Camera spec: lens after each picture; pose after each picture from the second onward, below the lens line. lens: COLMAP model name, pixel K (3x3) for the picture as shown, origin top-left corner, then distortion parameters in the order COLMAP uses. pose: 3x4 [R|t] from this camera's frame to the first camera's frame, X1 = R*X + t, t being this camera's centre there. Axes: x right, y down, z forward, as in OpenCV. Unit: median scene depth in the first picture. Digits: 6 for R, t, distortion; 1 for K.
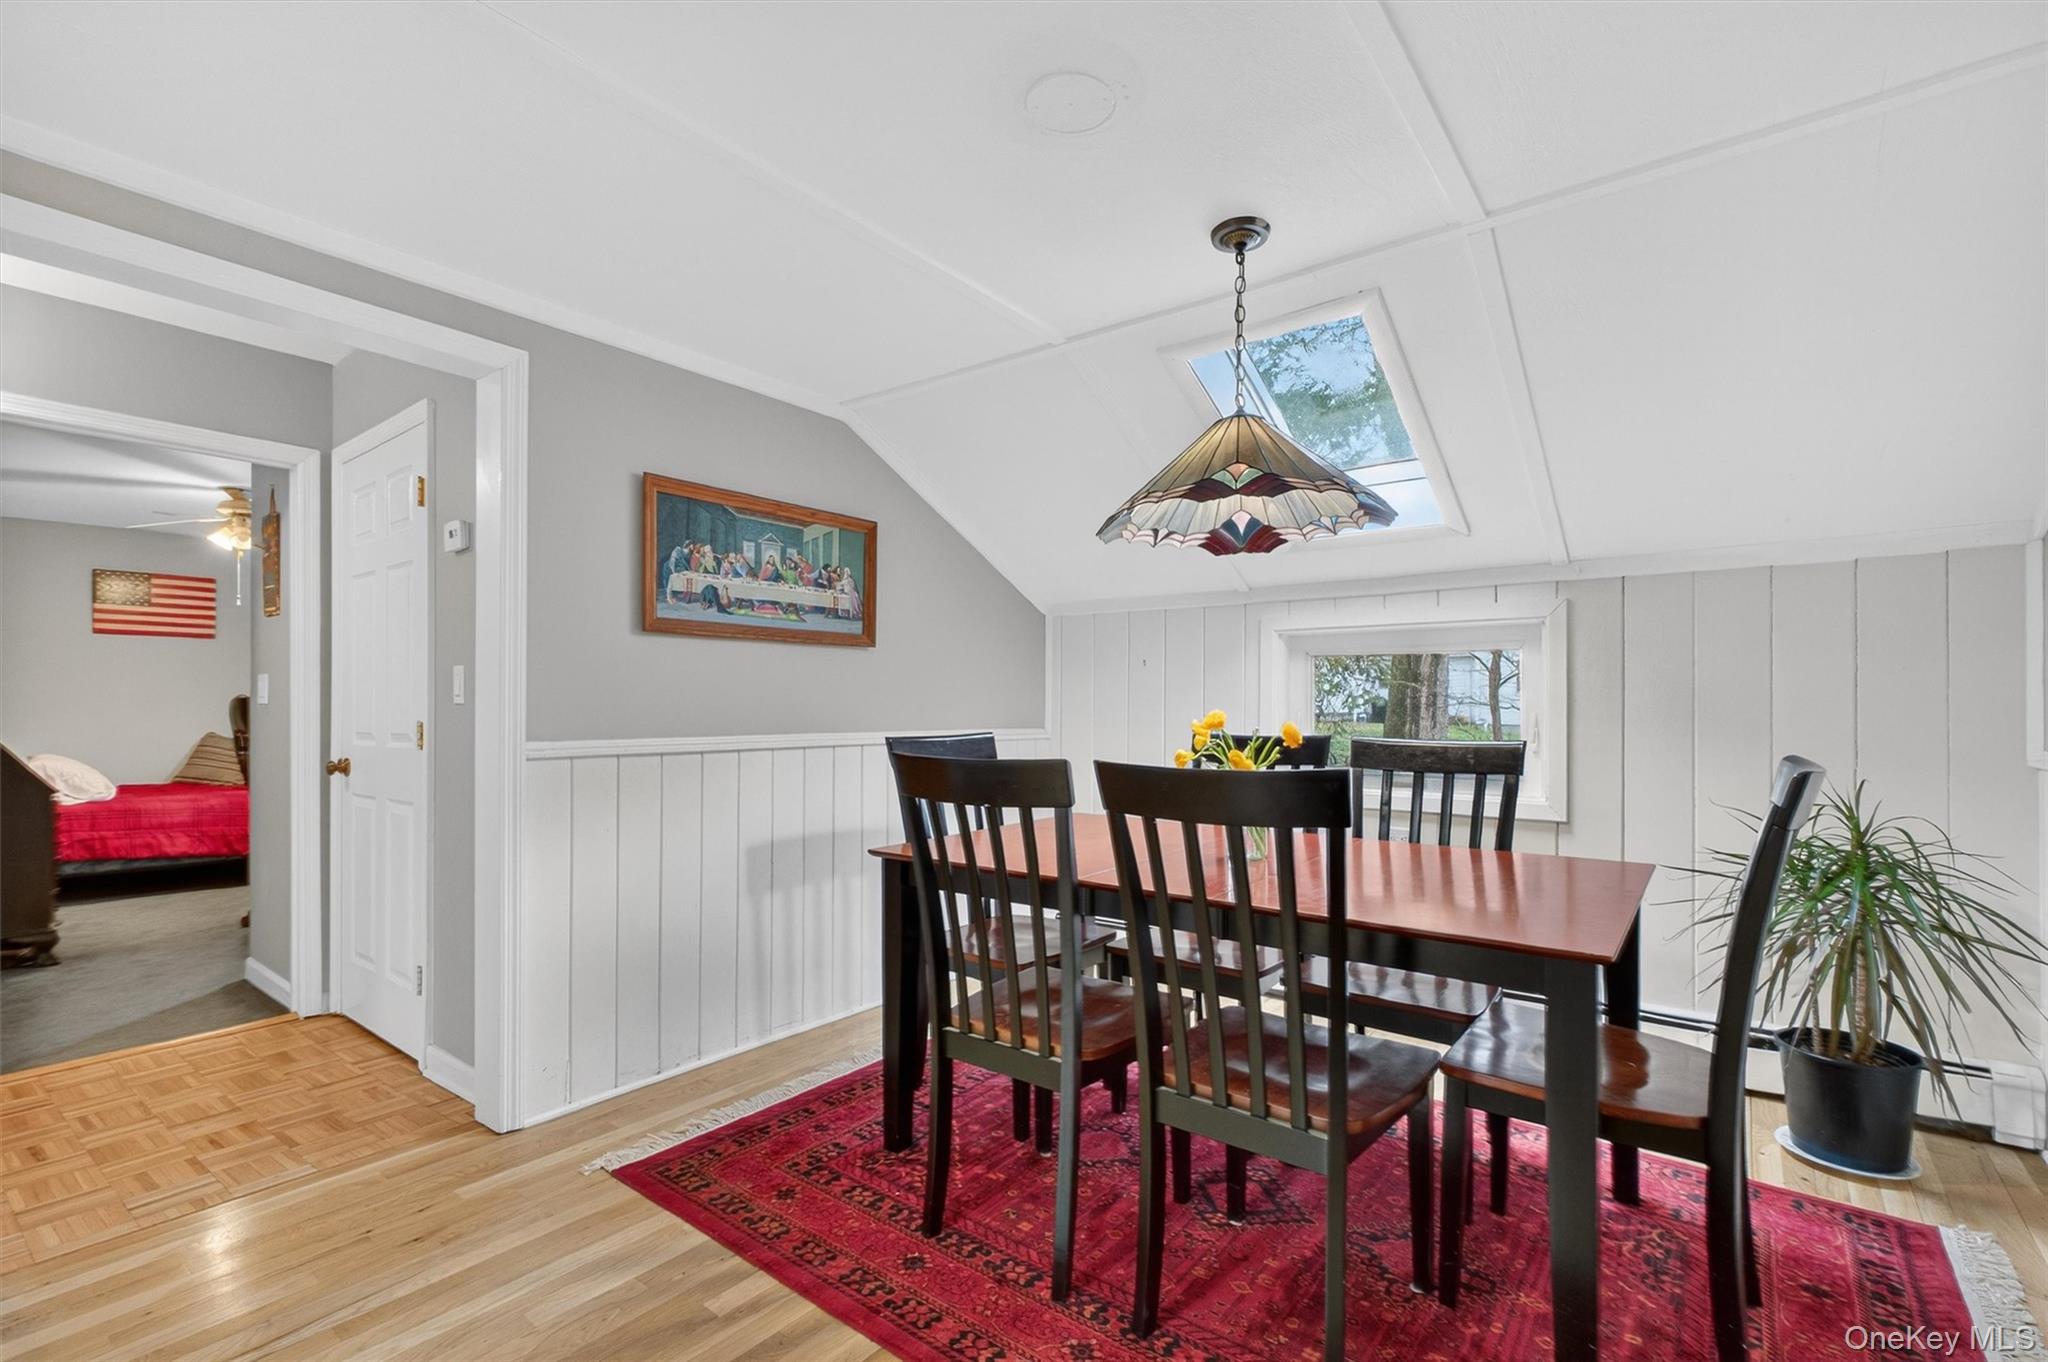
lens RADIAL K [[844.2, 0, 1024.0], [0, 844.2, 681.0], [0, 0, 1]] dist [0.000428, 0.000123]
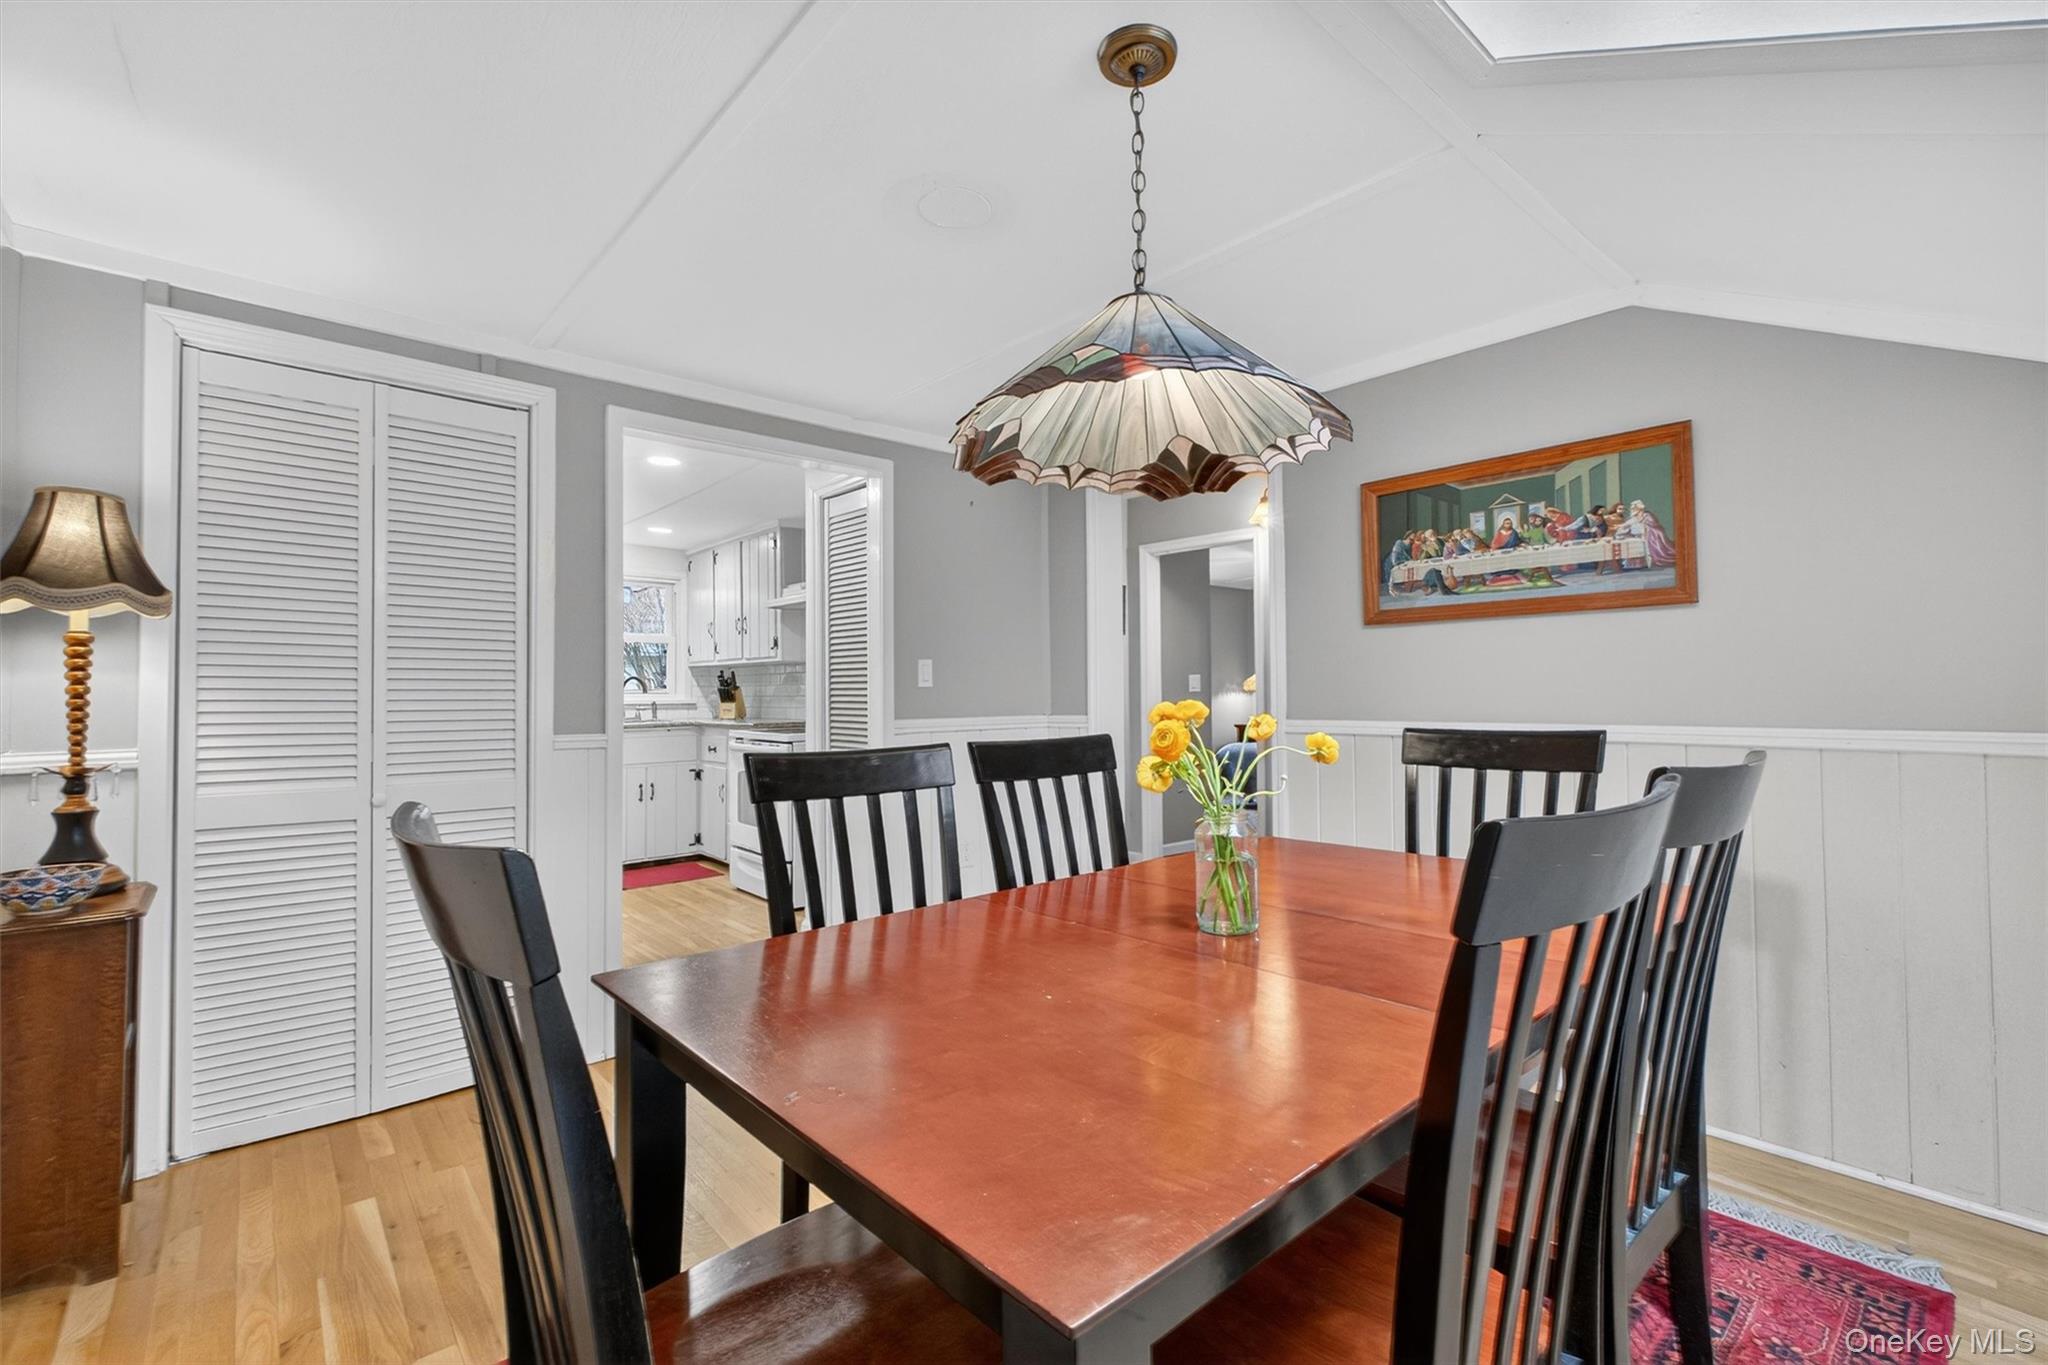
lens RADIAL K [[844.2, 0, 1024.0], [0, 844.2, 682.5], [0, 0, 1]] dist [0.000428, 0.000123]
pose [[-0.146420, -0.011433, -0.989156, 0.663182], [0.038767, 0.999099, -0.017286, 0.017597], [0.988463, -0.040878, -0.145845, 0.646577]]
